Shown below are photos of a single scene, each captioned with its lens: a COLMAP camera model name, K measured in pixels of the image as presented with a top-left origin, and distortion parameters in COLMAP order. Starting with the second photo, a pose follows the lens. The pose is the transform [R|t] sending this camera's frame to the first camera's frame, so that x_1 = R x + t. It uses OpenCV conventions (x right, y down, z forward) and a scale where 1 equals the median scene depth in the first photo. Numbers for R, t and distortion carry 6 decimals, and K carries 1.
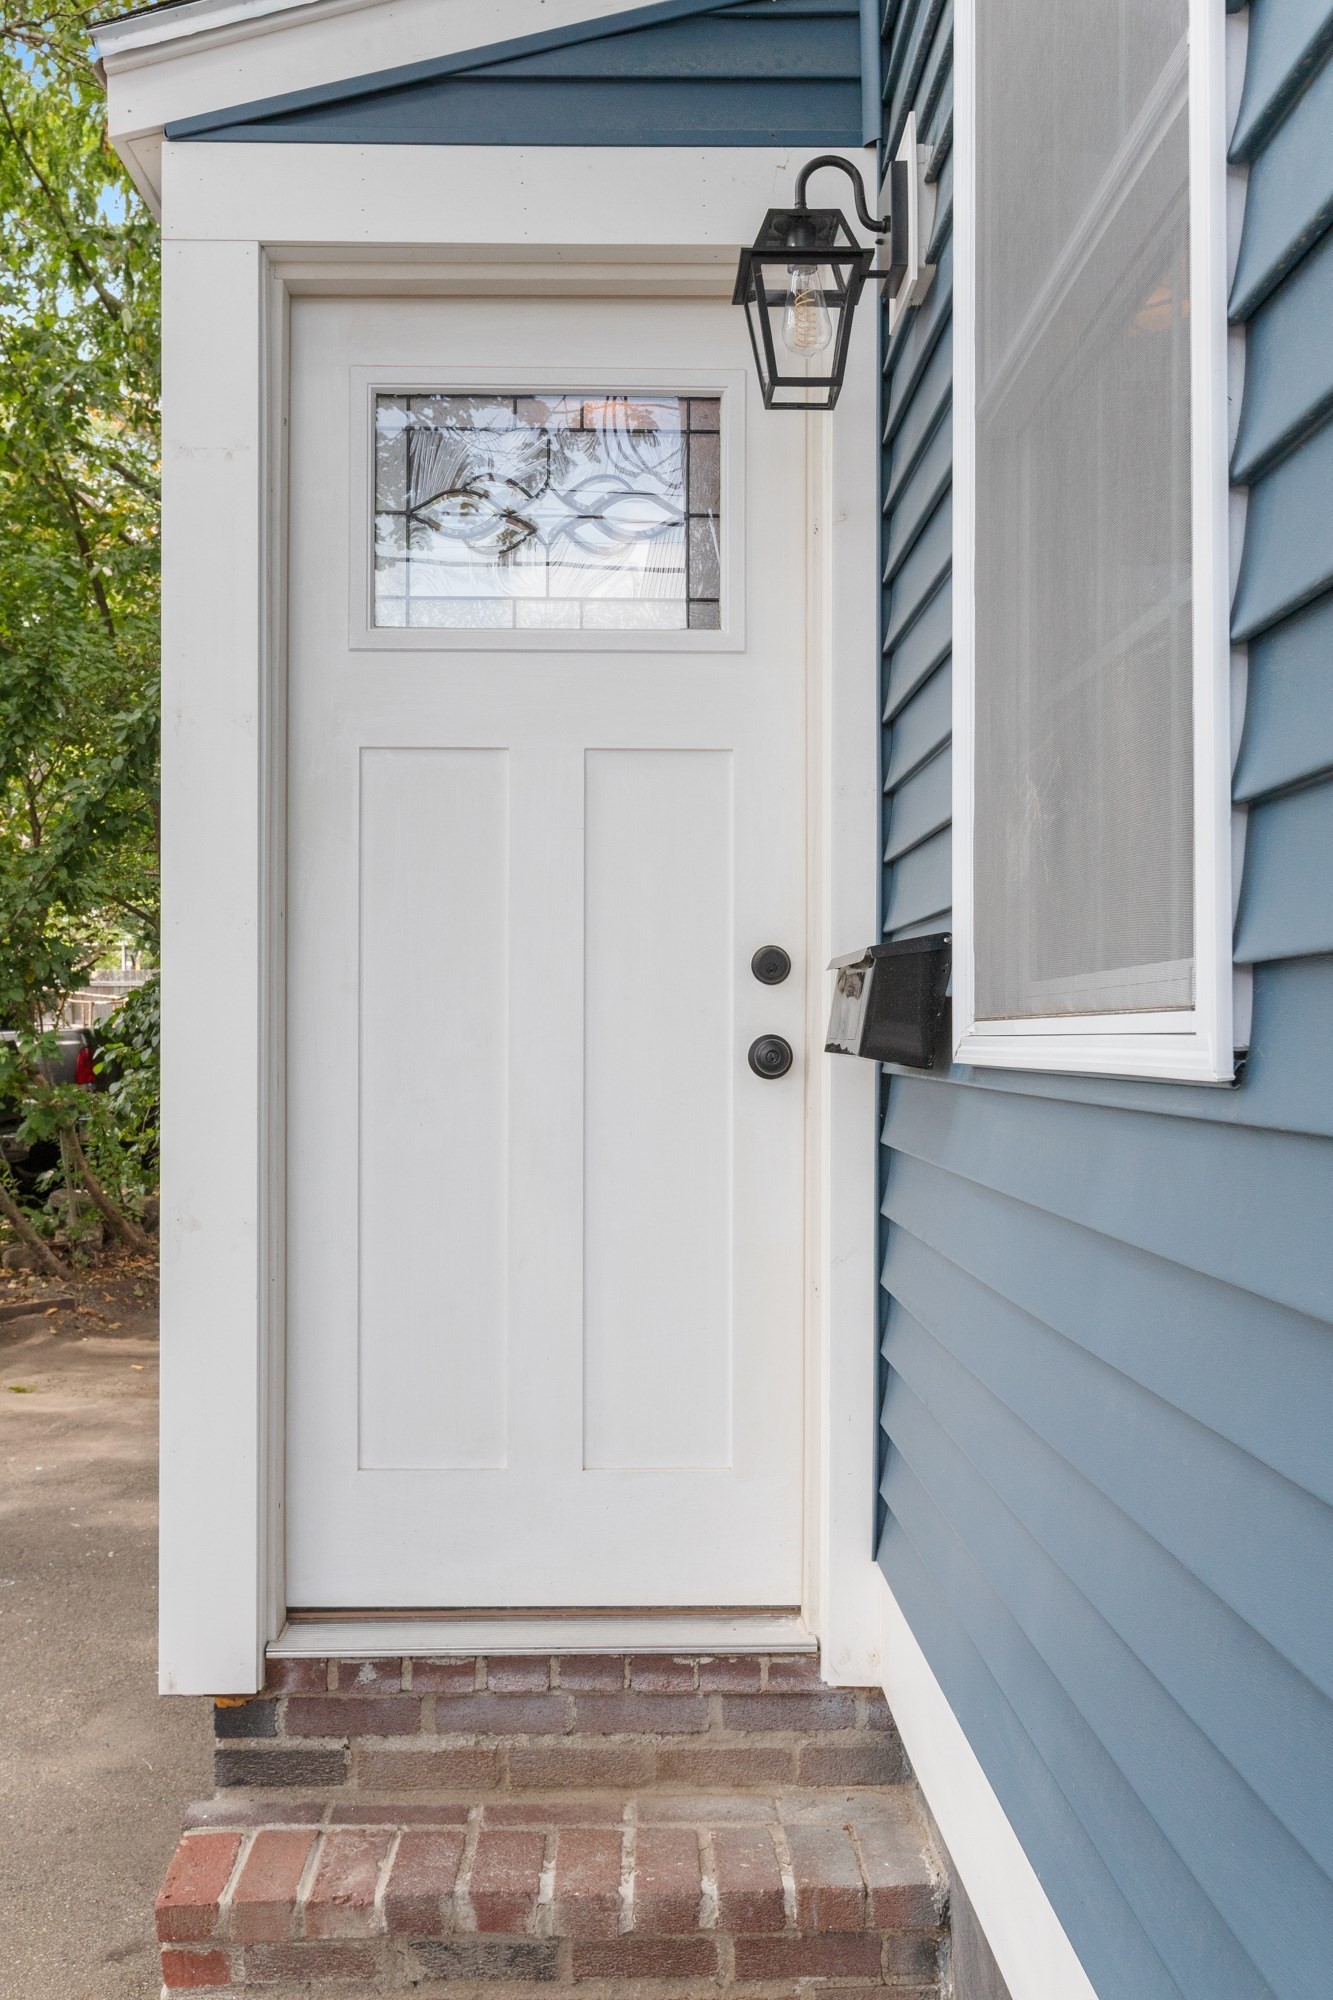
lens RADIAL K [[1979.9, 0, 666.5], [0, 1979.9, 1000.0], [0, 0, 1]] dist [-0.004687, -0.003748]
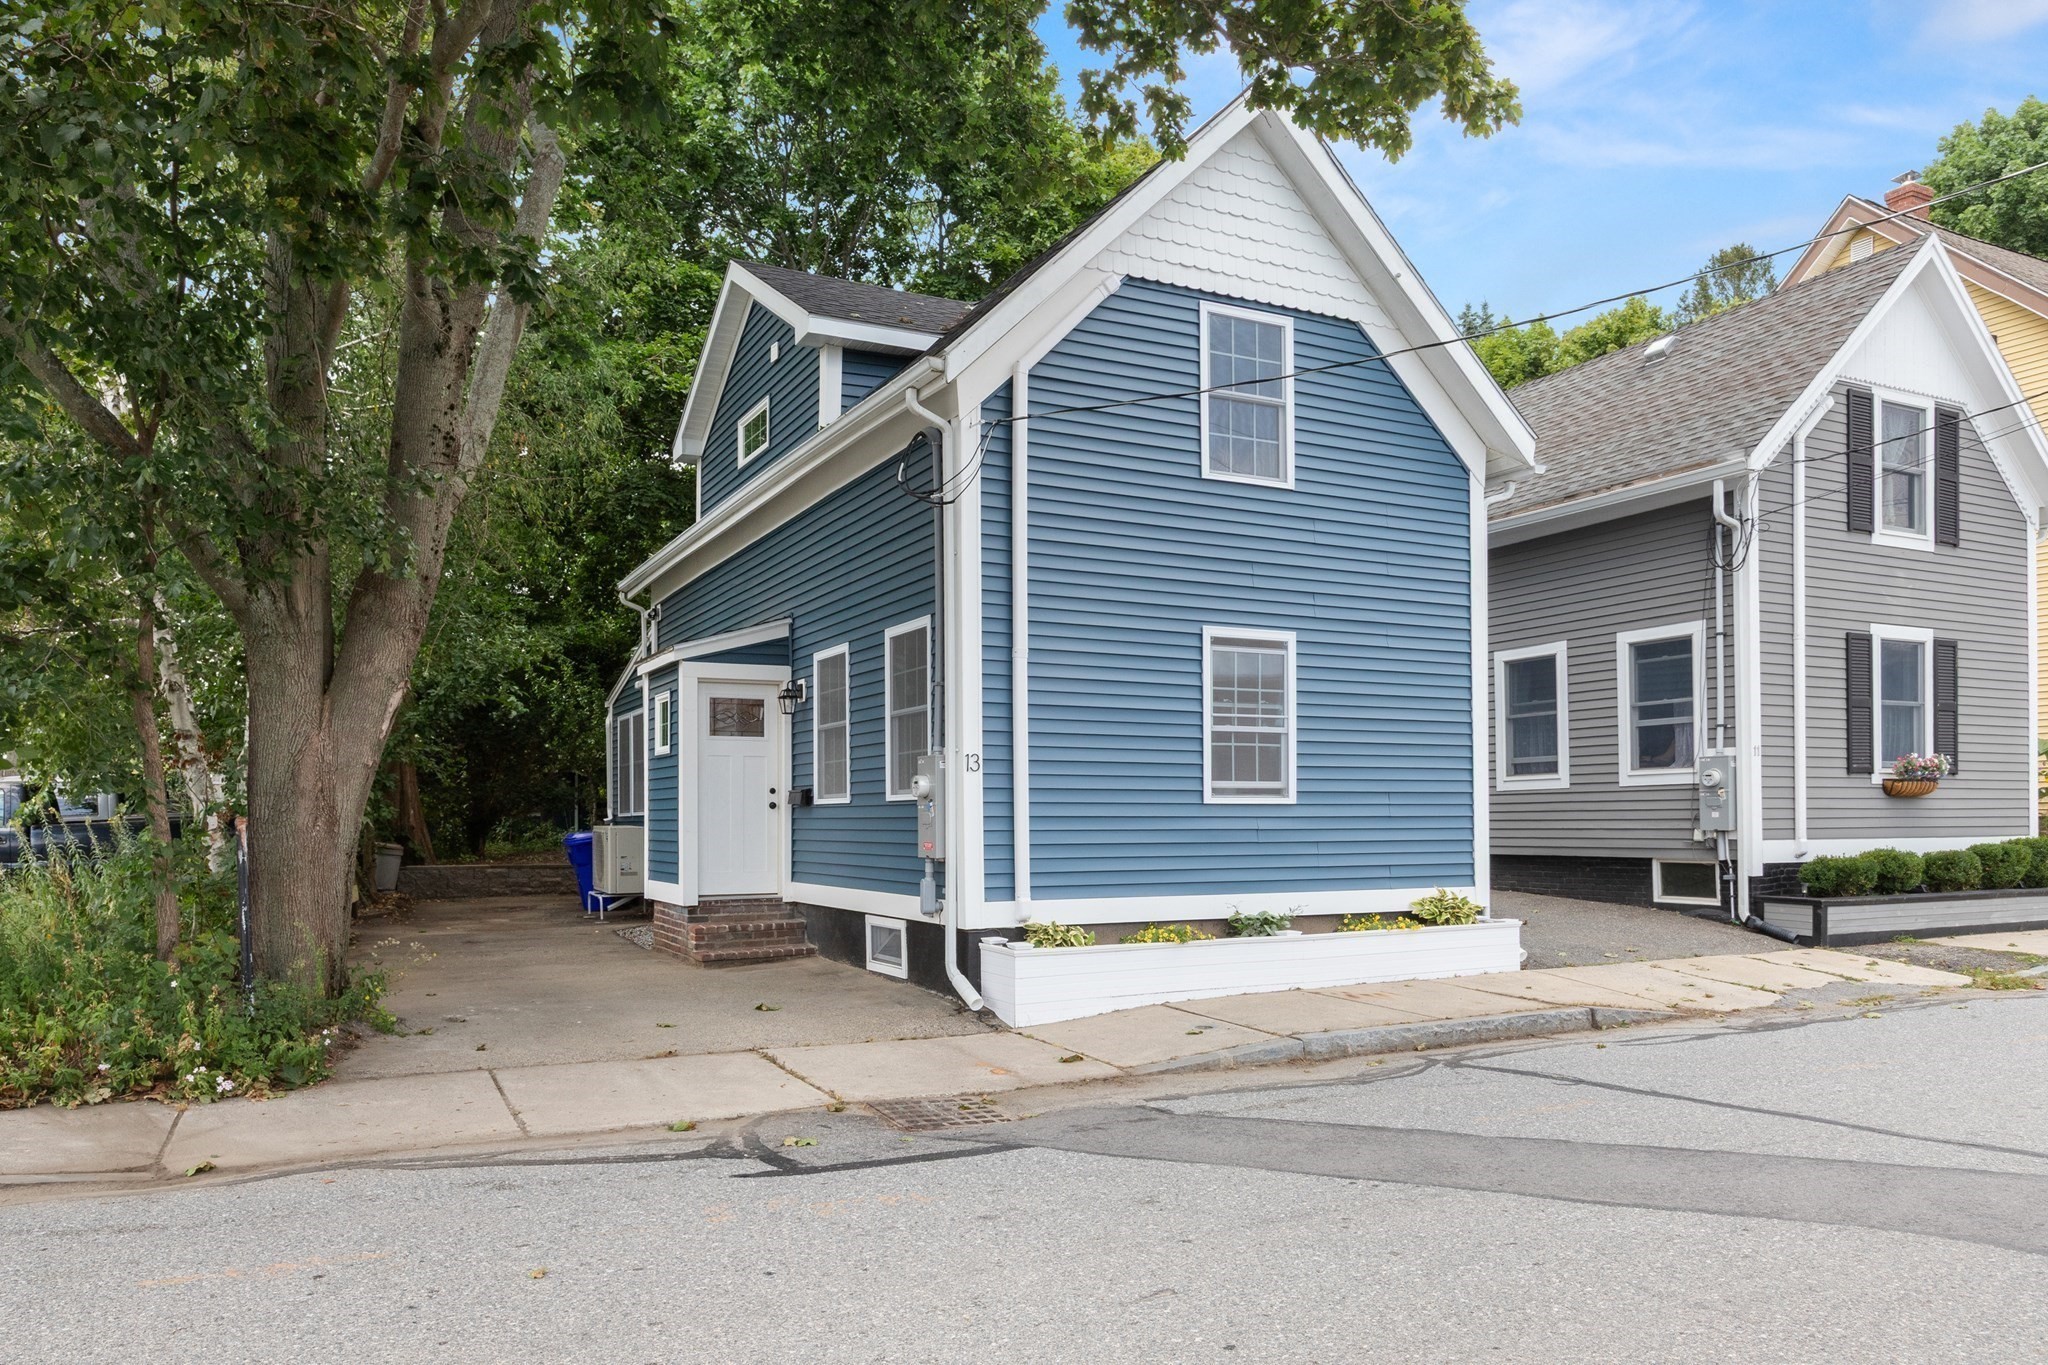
lens RADIAL K [[1403.9, 0, 1021.3], [0, 1403.9, 810.6], [0, 0, 1]] dist [0.002254, -0.004886]
pose [[0.899921, -0.011868, 0.435891, -1.248404], [0.006646, 0.999887, 0.013504, -0.010672], [-0.436002, -0.009256, 0.899898, -3.555778]]
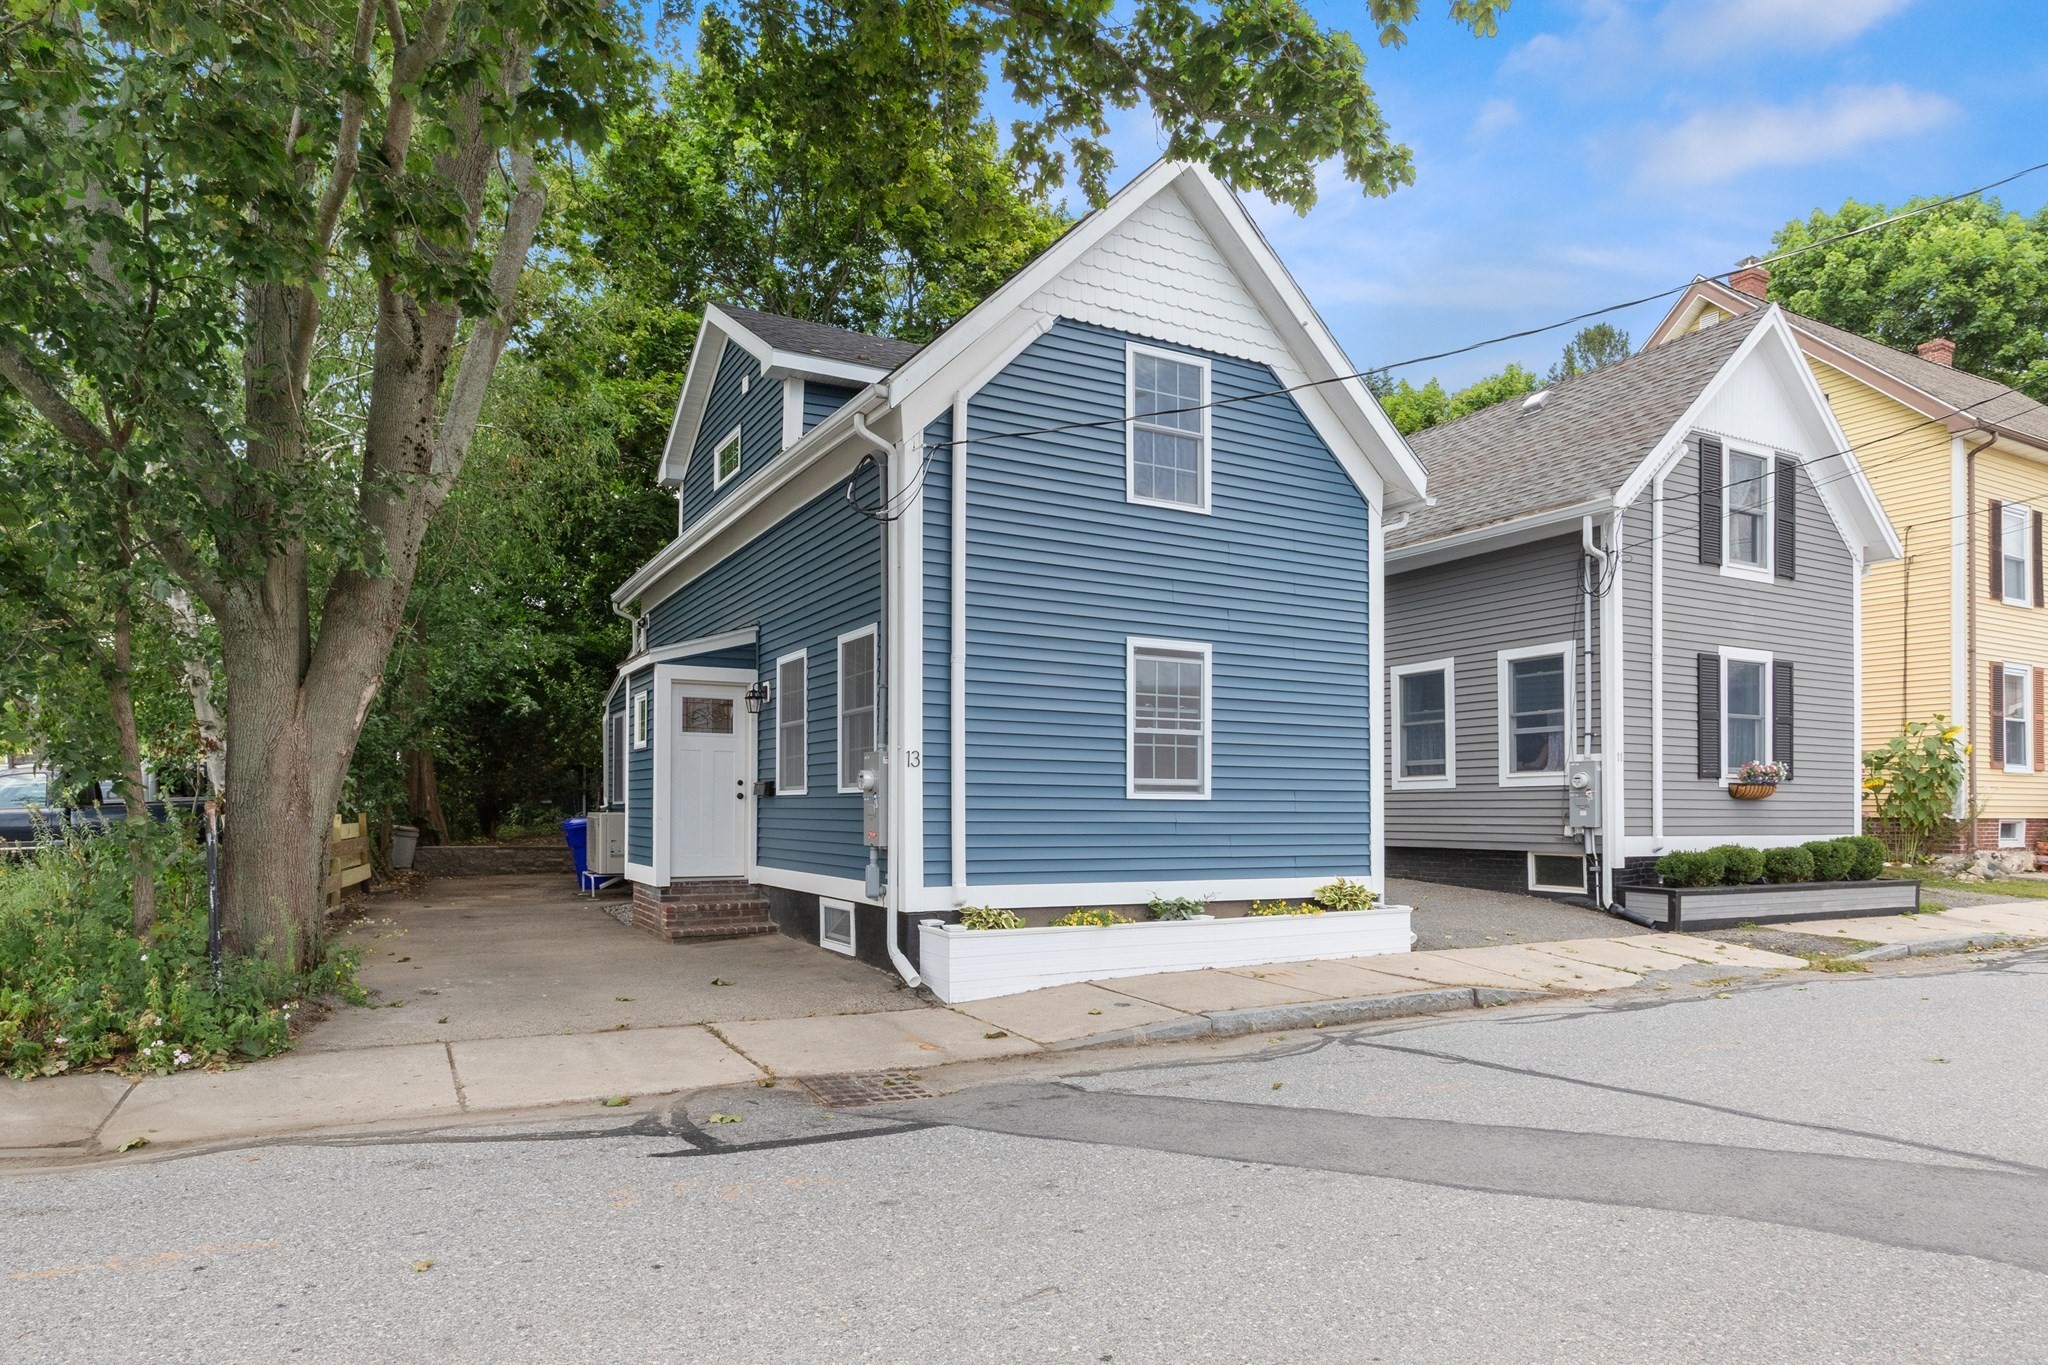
lens RADIAL K [[1222.5, 0, 1023.6], [0, 1222.5, 786.3], [0, 0, 1]] dist [-0.005486, 0.000250]
pose [[0.885487, 0.003906, 0.464647, -1.116034], [-0.004475, 0.999990, 0.000122, -0.010585], [-0.464642, -0.002187, 0.885496, -3.434726]]
